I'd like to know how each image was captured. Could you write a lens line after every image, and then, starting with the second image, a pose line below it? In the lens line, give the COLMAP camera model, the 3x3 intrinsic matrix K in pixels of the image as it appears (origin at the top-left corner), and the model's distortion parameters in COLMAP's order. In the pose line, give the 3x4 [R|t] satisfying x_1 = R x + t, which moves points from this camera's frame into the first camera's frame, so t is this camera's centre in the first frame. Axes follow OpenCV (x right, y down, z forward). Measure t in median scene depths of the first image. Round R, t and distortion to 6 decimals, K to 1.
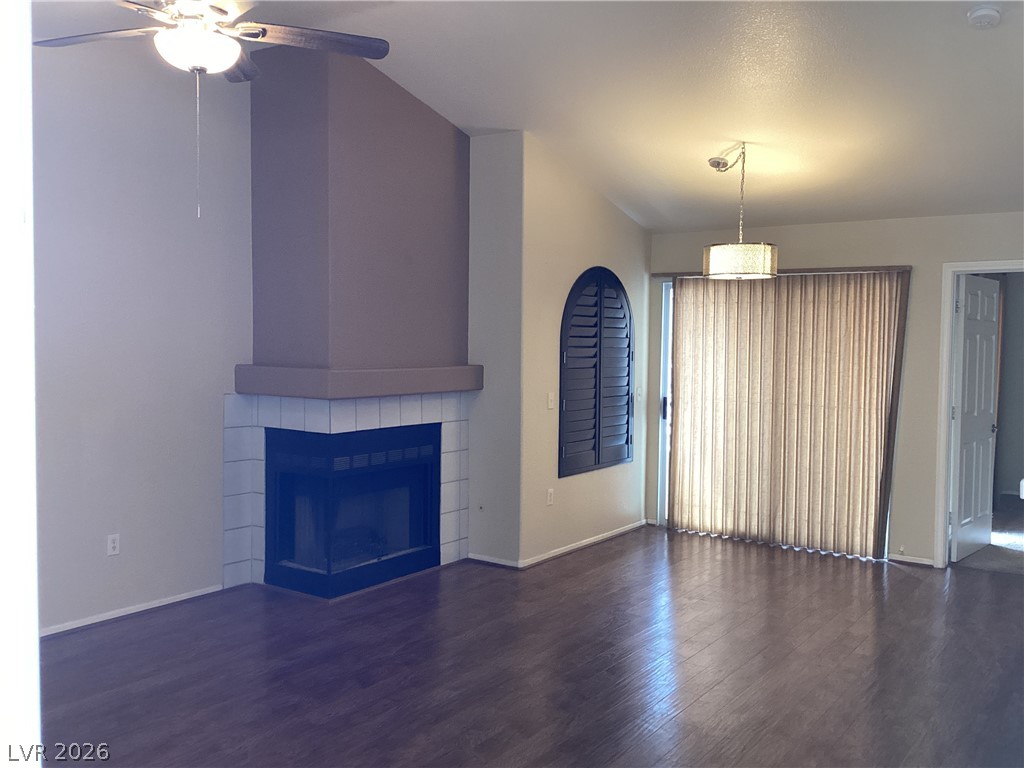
lens RADIAL K [[924.2, 0, 511.5], [0, 924.2, 384.9], [0, 0, 1]] dist [0.097250, -0.161165]
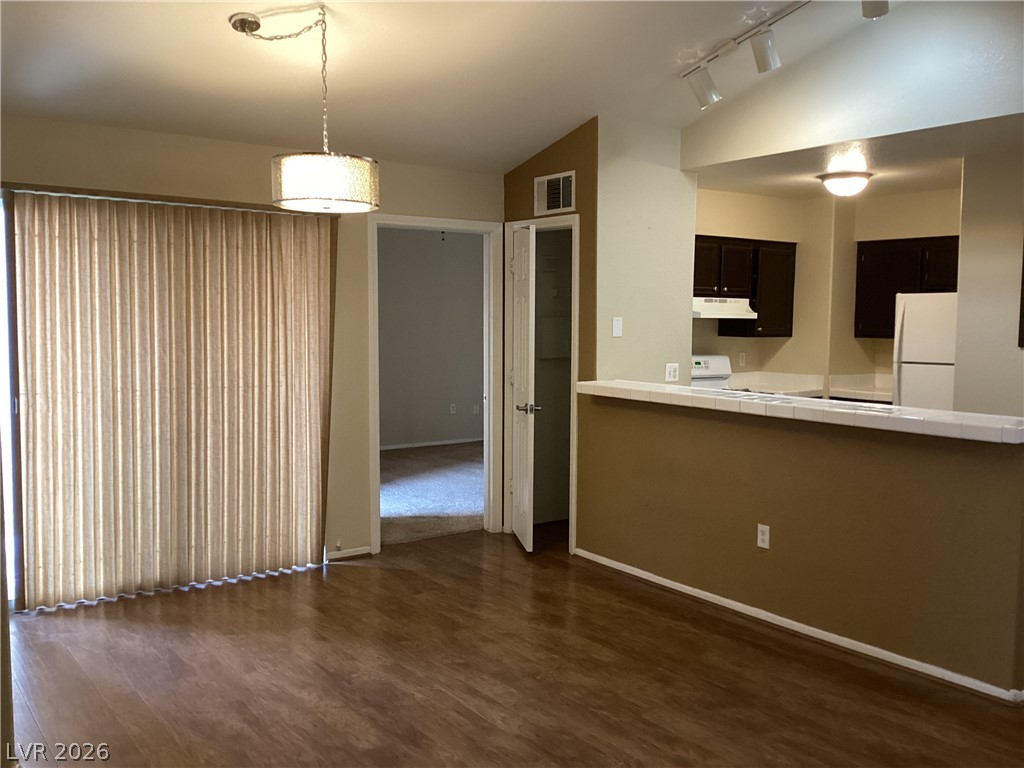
lens RADIAL K [[924.2, 0, 506.8], [0, 924.2, 388.8], [0, 0, 1]] dist [0.097250, -0.161165]
pose [[0.315314, -0.089177, 0.944788, -0.312119], [0.043237, 0.995891, 0.079571, -0.026543], [-0.948002, 0.015760, 0.317874, 0.551345]]
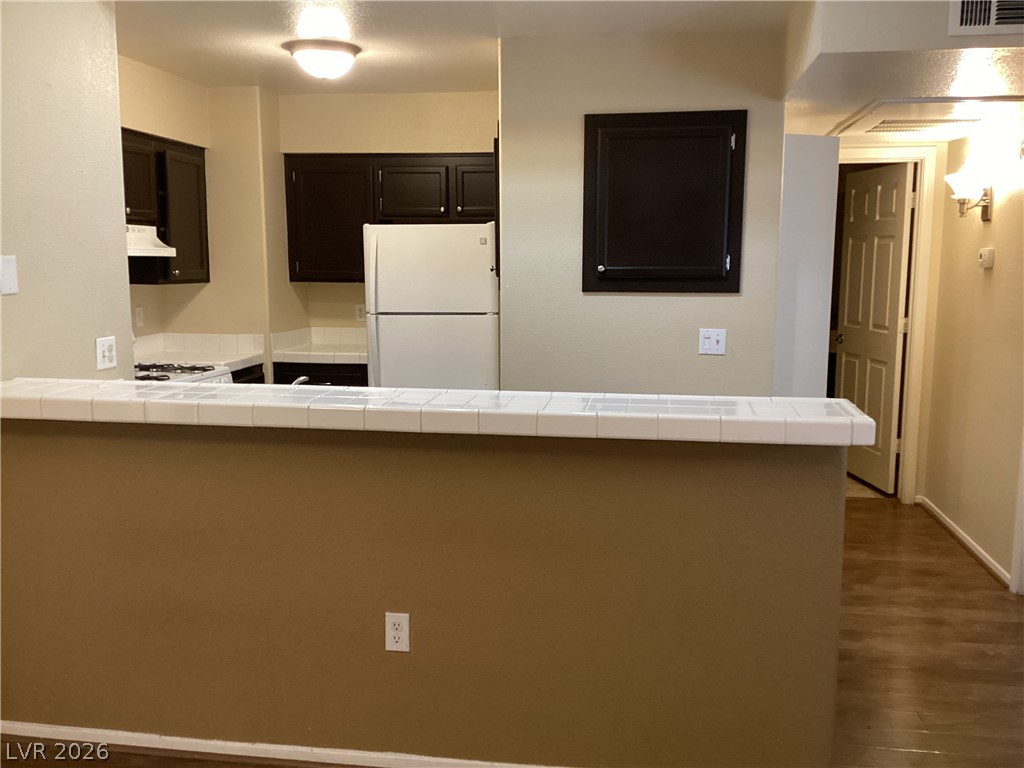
lens RADIAL K [[924.2, 0, 536.1], [0, 924.2, 378.5], [0, 0, 1]] dist [0.097250, -0.161165]
pose [[-0.472719, -0.132558, 0.871186, 0.011441], [0.031383, 0.985462, 0.166975, -0.028202], [-0.880654, 0.106272, -0.461687, 0.707491]]
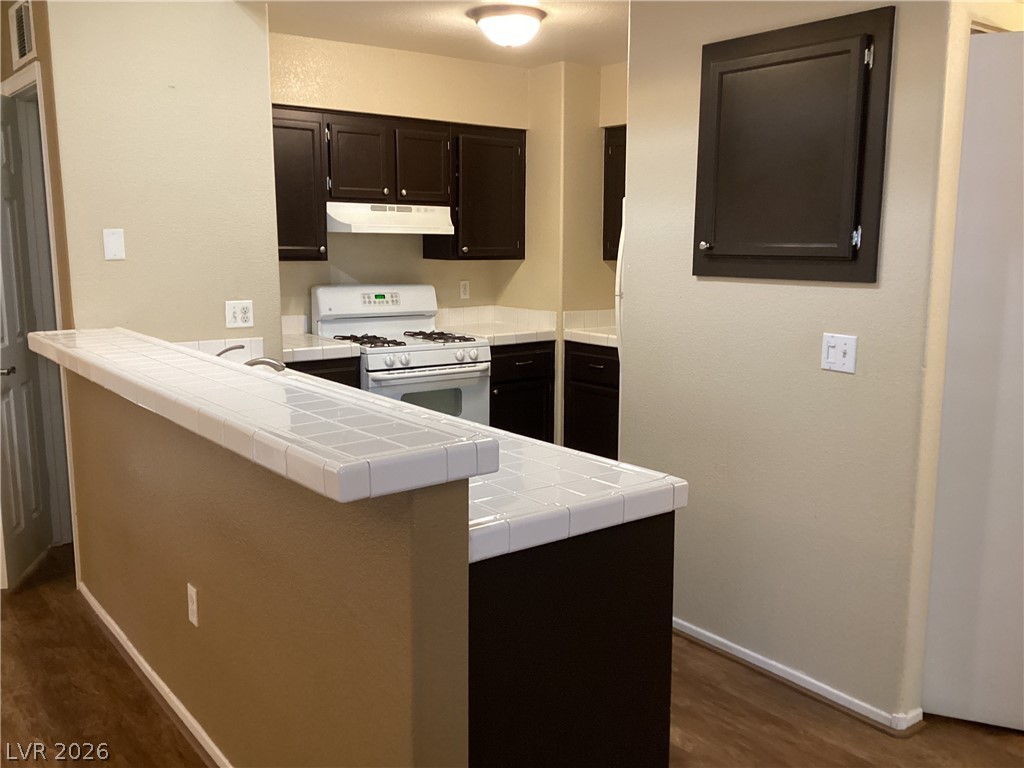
lens RADIAL K [[924.2, 0, 536.4], [0, 924.2, 381.8], [0, 0, 1]] dist [0.097250, -0.161165]
pose [[0.281067, -0.164136, 0.945548, 0.049902], [0.047259, 0.986438, 0.157186, -0.007054], [-0.958524, 0.000506, 0.285012, 0.342554]]
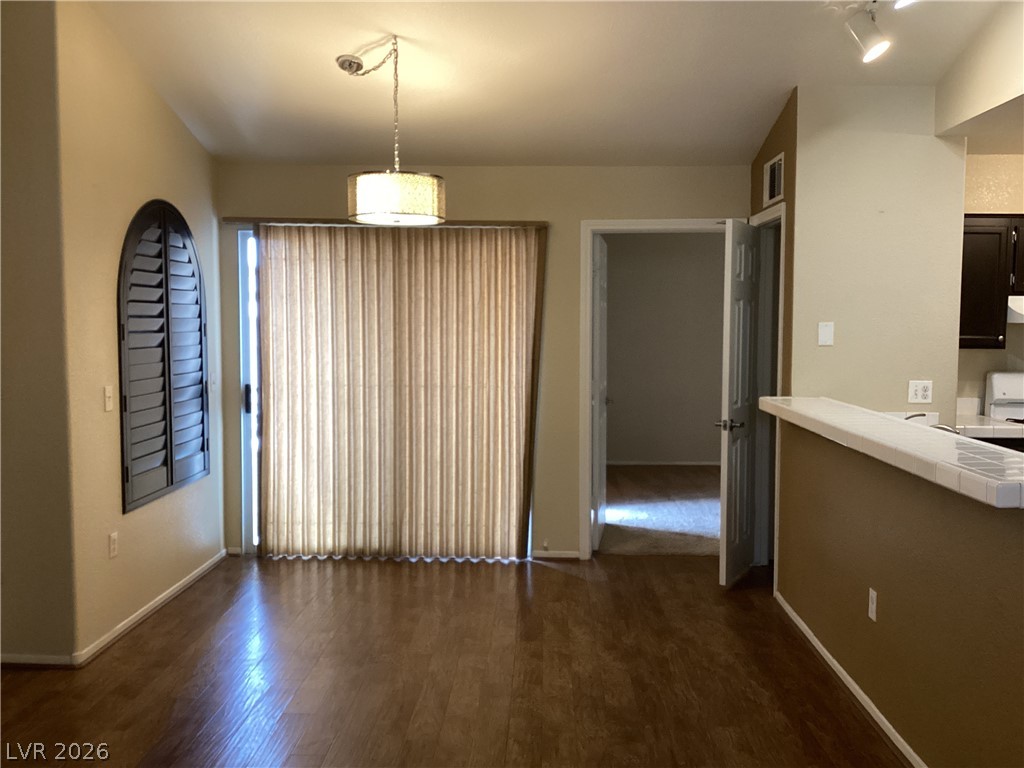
lens RADIAL K [[924.2, 0, 519.5], [0, 924.2, 384.7], [0, 0, 1]] dist [0.097250, -0.161165]
pose [[0.832468, -0.047401, 0.552041, -0.075210], [0.033721, 0.998821, 0.034914, -0.005713], [-0.553046, -0.010449, 0.833085, 0.272107]]
